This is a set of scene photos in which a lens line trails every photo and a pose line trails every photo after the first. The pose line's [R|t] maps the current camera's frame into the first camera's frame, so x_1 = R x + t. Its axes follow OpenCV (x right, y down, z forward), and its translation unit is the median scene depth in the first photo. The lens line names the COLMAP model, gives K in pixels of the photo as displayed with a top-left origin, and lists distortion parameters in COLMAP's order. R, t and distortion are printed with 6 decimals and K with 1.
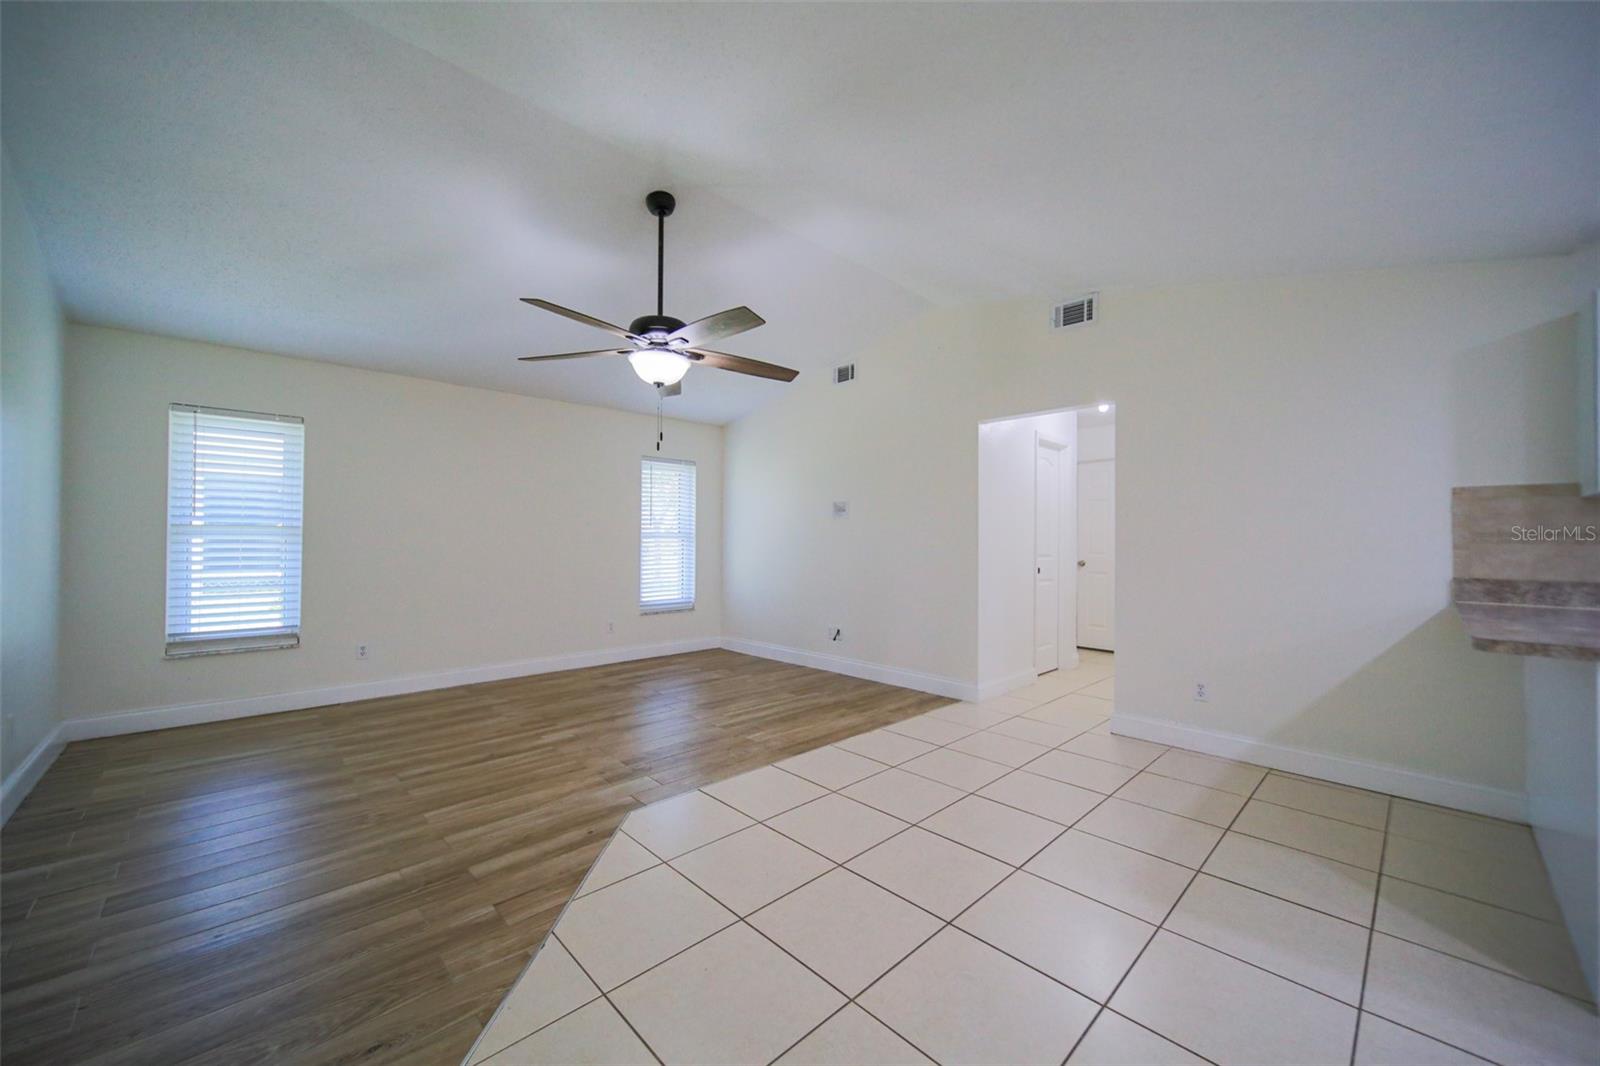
lens RADIAL K [[589.3, 0, 787.8], [0, 589.3, 547.9], [0, 0, 1]] dist [-0.000944, 0.000249]
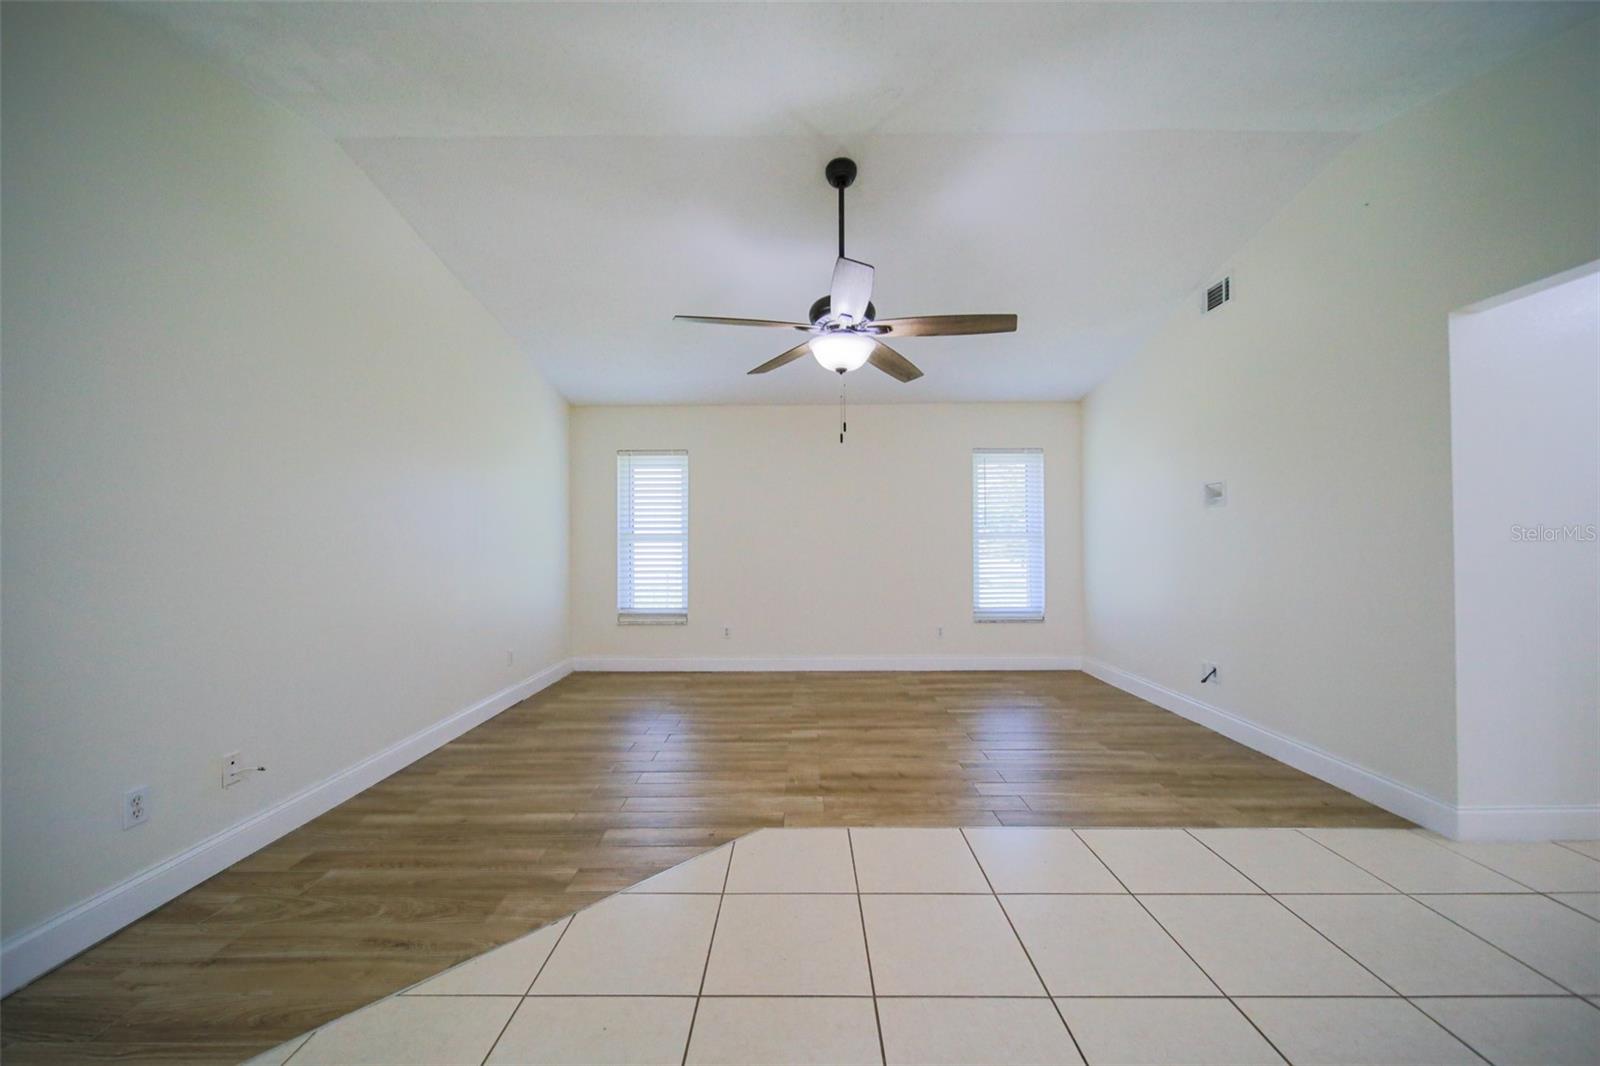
lens RADIAL K [[589.3, 0, 840.5], [0, 589.3, 547.8], [0, 0, 1]] dist [-0.000944, 0.000249]
pose [[0.731494, -0.000461, -0.681848, 0.327864], [-0.000445, 0.999999, -0.001154, -0.001809], [0.681848, 0.001147, 0.731493, 0.272102]]
